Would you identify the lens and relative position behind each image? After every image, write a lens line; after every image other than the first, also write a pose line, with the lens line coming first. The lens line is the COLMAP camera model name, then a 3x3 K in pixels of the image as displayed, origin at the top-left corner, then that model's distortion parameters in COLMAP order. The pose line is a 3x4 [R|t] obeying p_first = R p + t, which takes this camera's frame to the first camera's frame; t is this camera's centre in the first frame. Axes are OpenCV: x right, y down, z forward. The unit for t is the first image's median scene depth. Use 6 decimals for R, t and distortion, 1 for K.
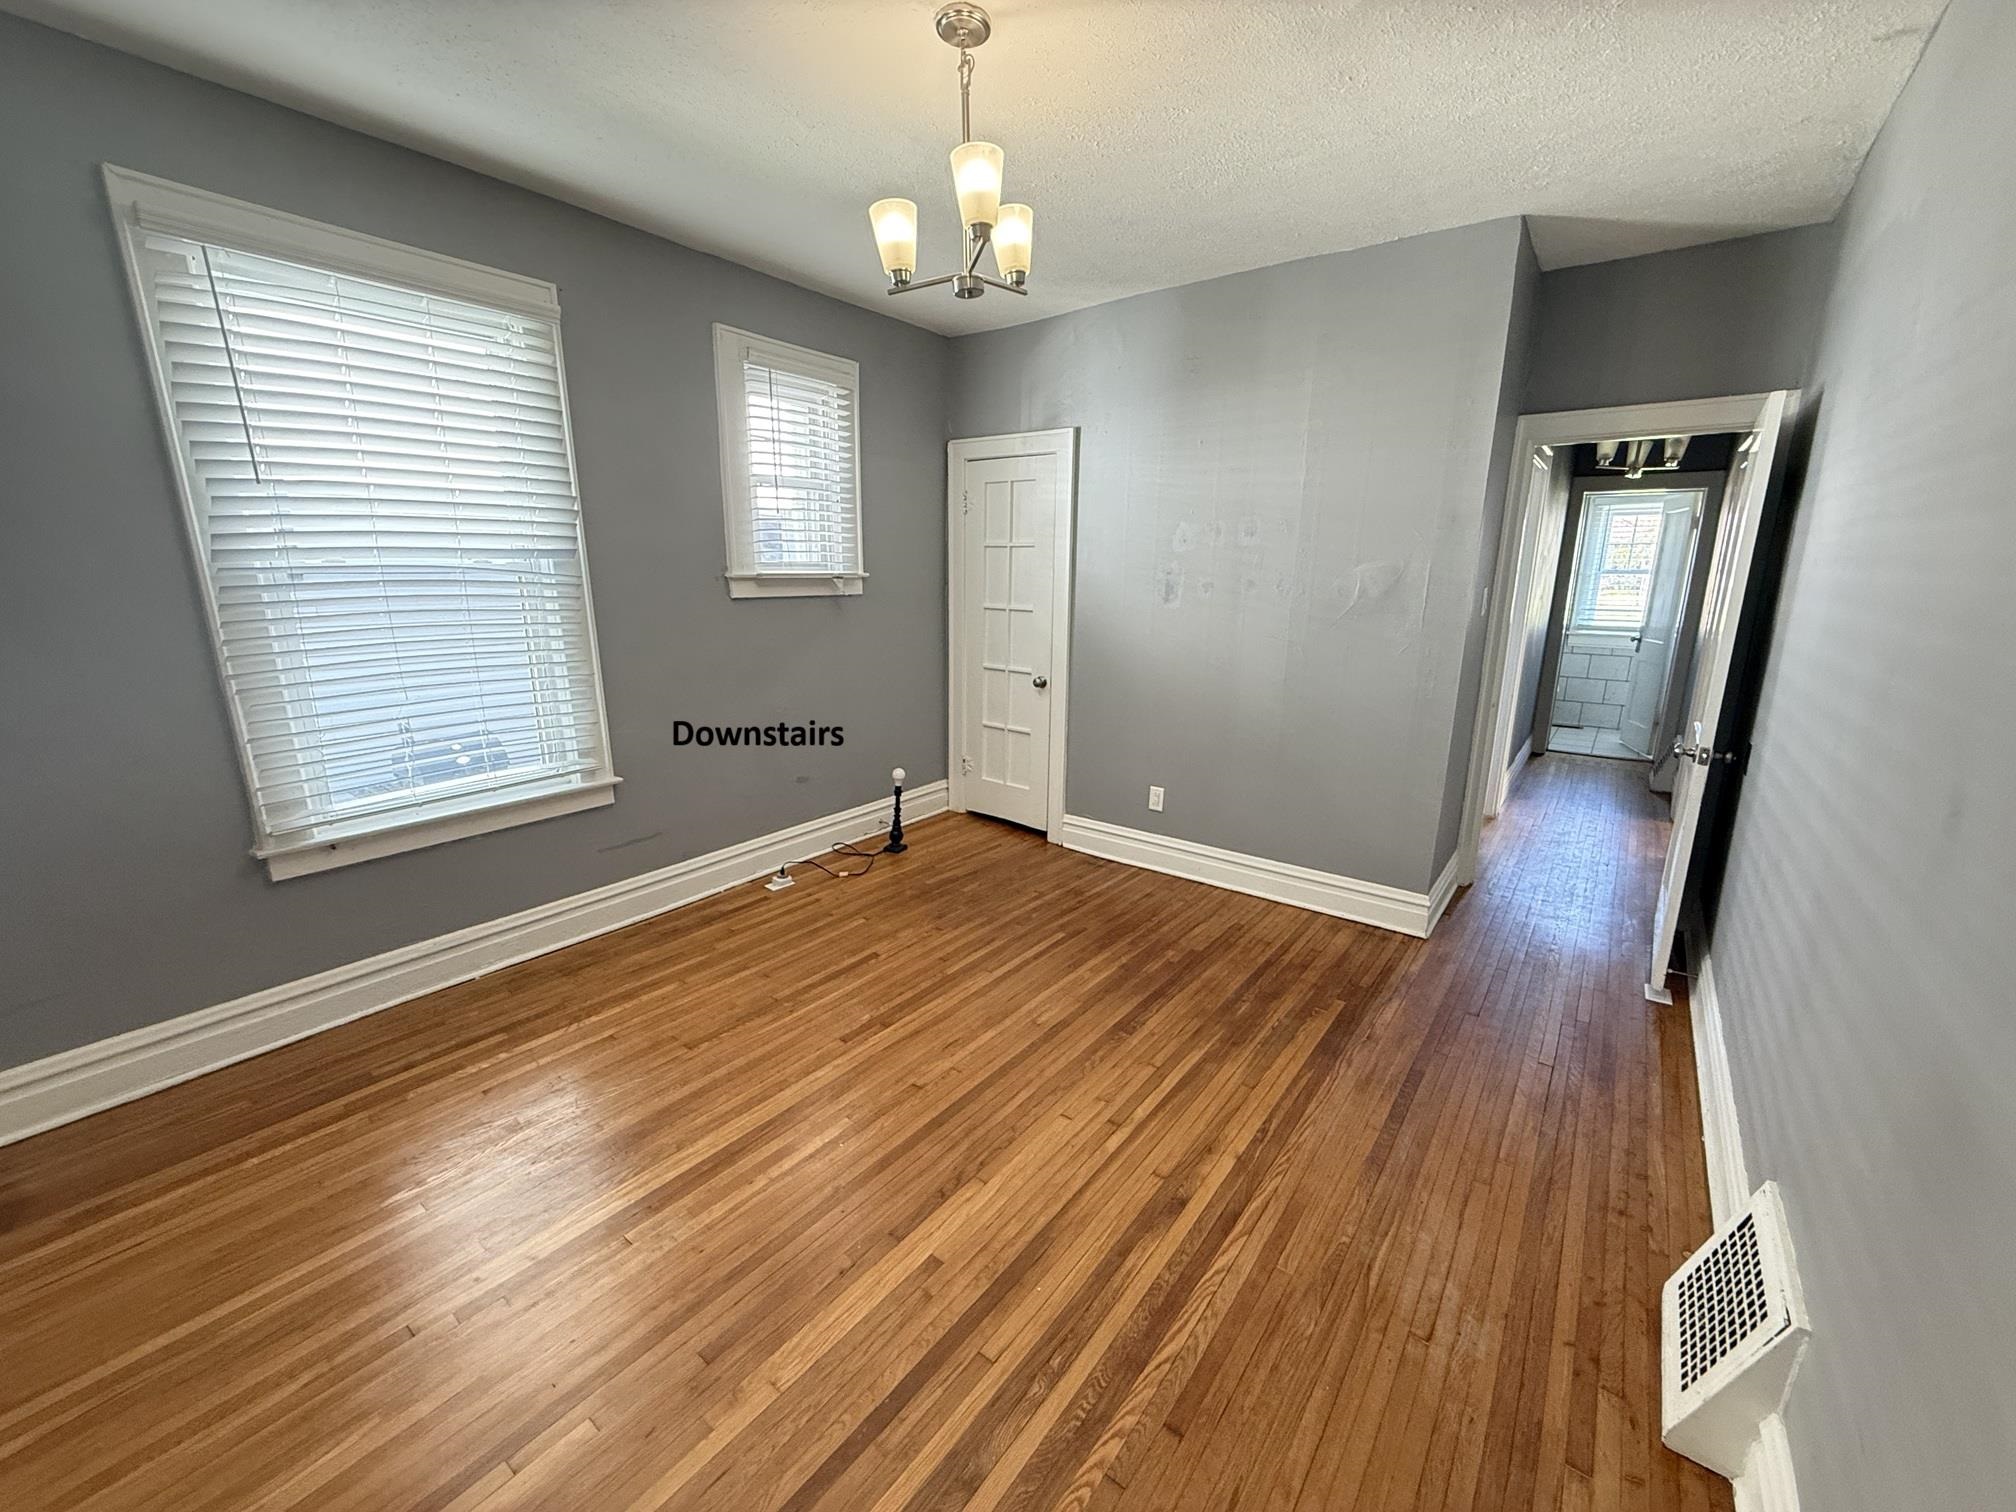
lens RADIAL K [[806.9, 0, 1010.5], [0, 806.9, 759.6], [0, 0, 1]] dist [-0.001366, 0.000484]
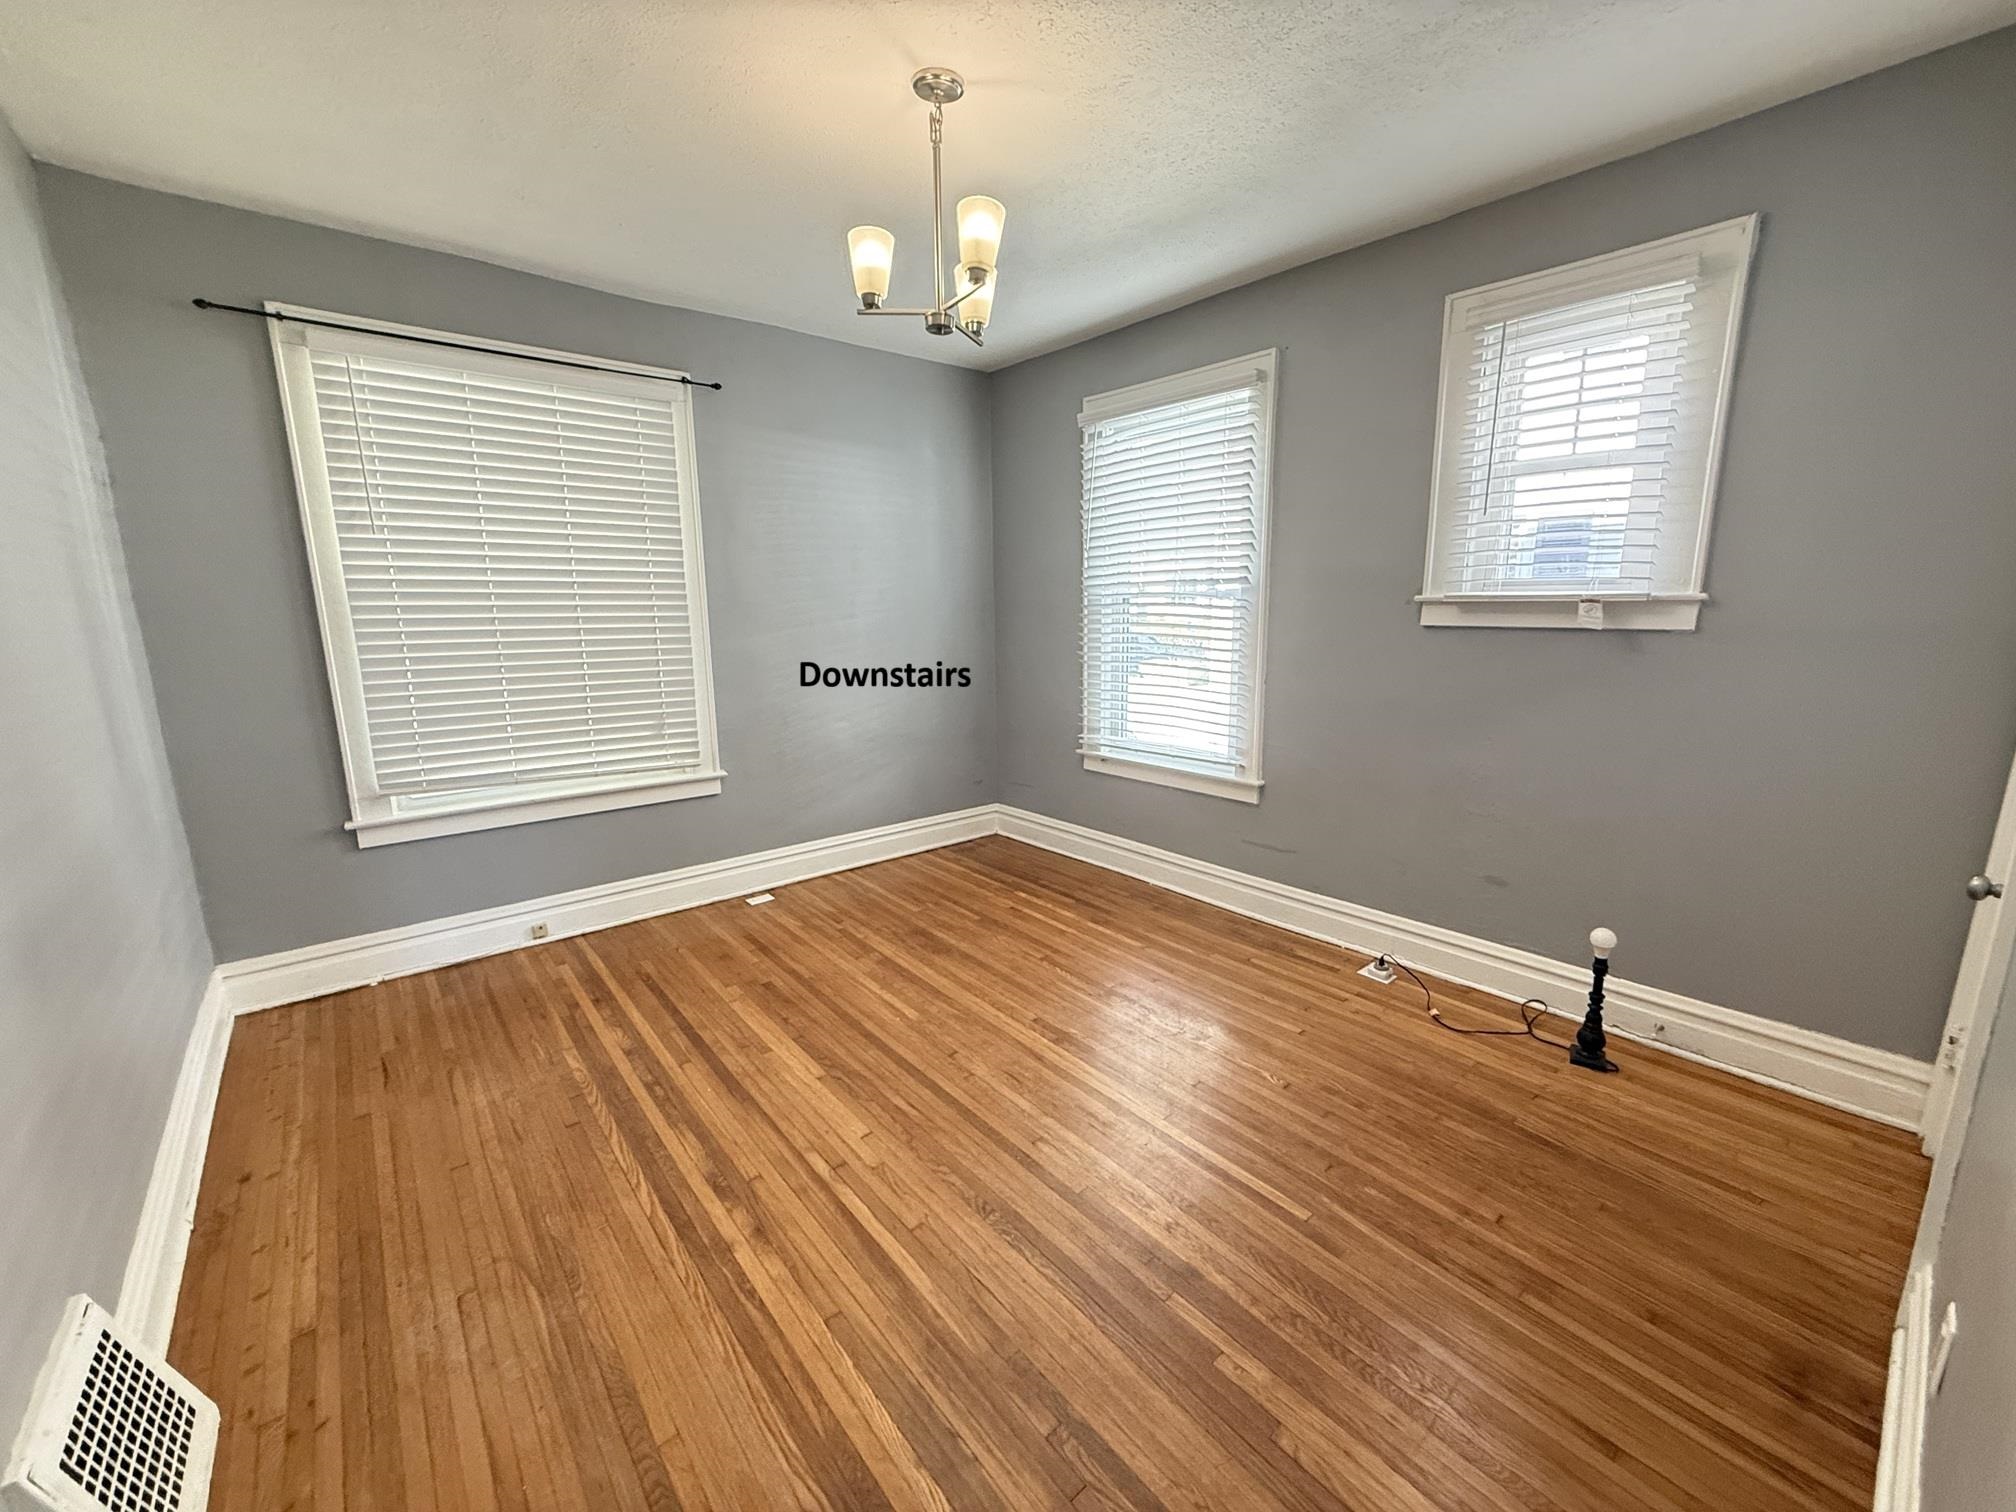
lens RADIAL K [[806.9, 0, 1007.8], [0, 806.9, 761.7], [0, 0, 1]] dist [-0.001366, 0.000484]
pose [[-0.224182, 0.186379, -0.956559, 0.833315], [-0.219685, 0.946613, 0.235927, -0.247443], [0.949464, 0.263032, -0.171269, 1.128388]]
